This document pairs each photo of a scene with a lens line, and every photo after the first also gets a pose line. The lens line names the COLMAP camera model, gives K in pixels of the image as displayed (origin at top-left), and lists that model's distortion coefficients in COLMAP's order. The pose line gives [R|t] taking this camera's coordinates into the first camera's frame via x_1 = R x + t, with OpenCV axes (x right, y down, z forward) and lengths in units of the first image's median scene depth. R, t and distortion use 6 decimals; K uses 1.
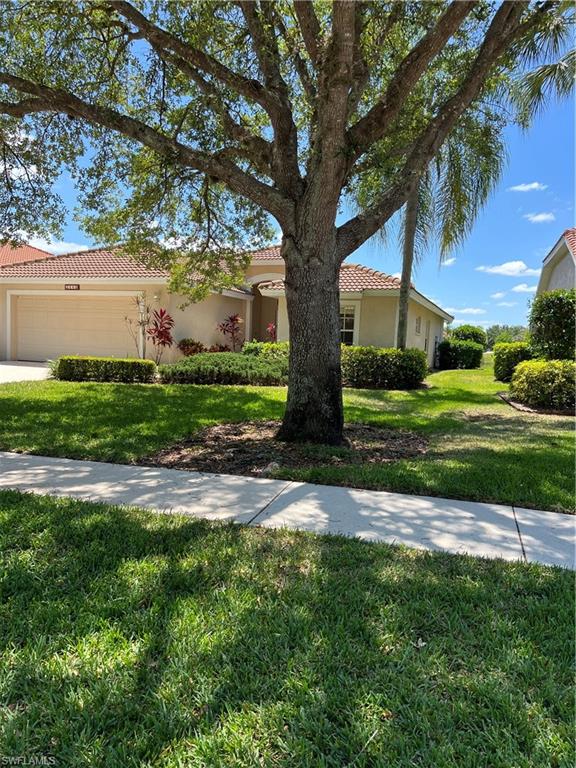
lens RADIAL K [[579.7, 0, 288.0], [0, 579.7, 384.0], [0, 0, 1]] dist [0.120194, -0.287262]
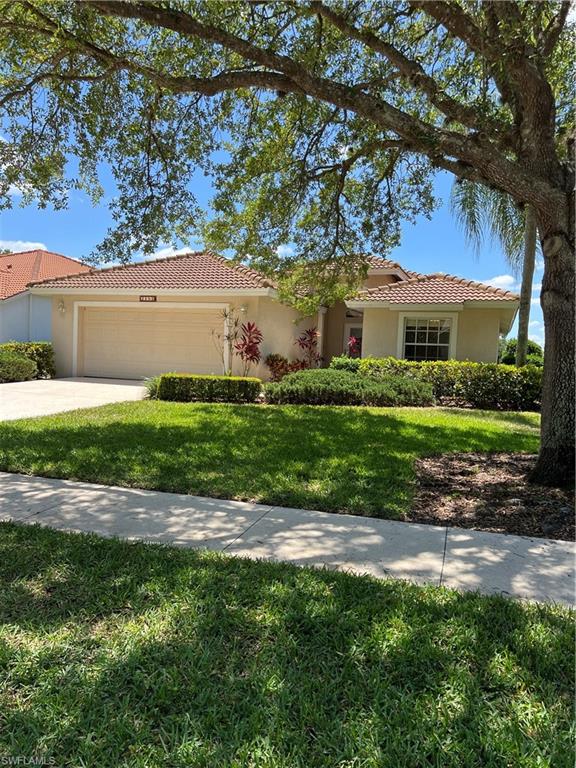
lens RADIAL K [[579.7, 0, 288.0], [0, 579.7, 384.0], [0, 0, 1]] dist [0.120194, -0.287262]
pose [[0.999992, 0.002240, -0.003342, -0.219655], [-0.002310, 0.999769, -0.021388, -0.014838], [0.003293, 0.021395, 0.999766, 0.109525]]
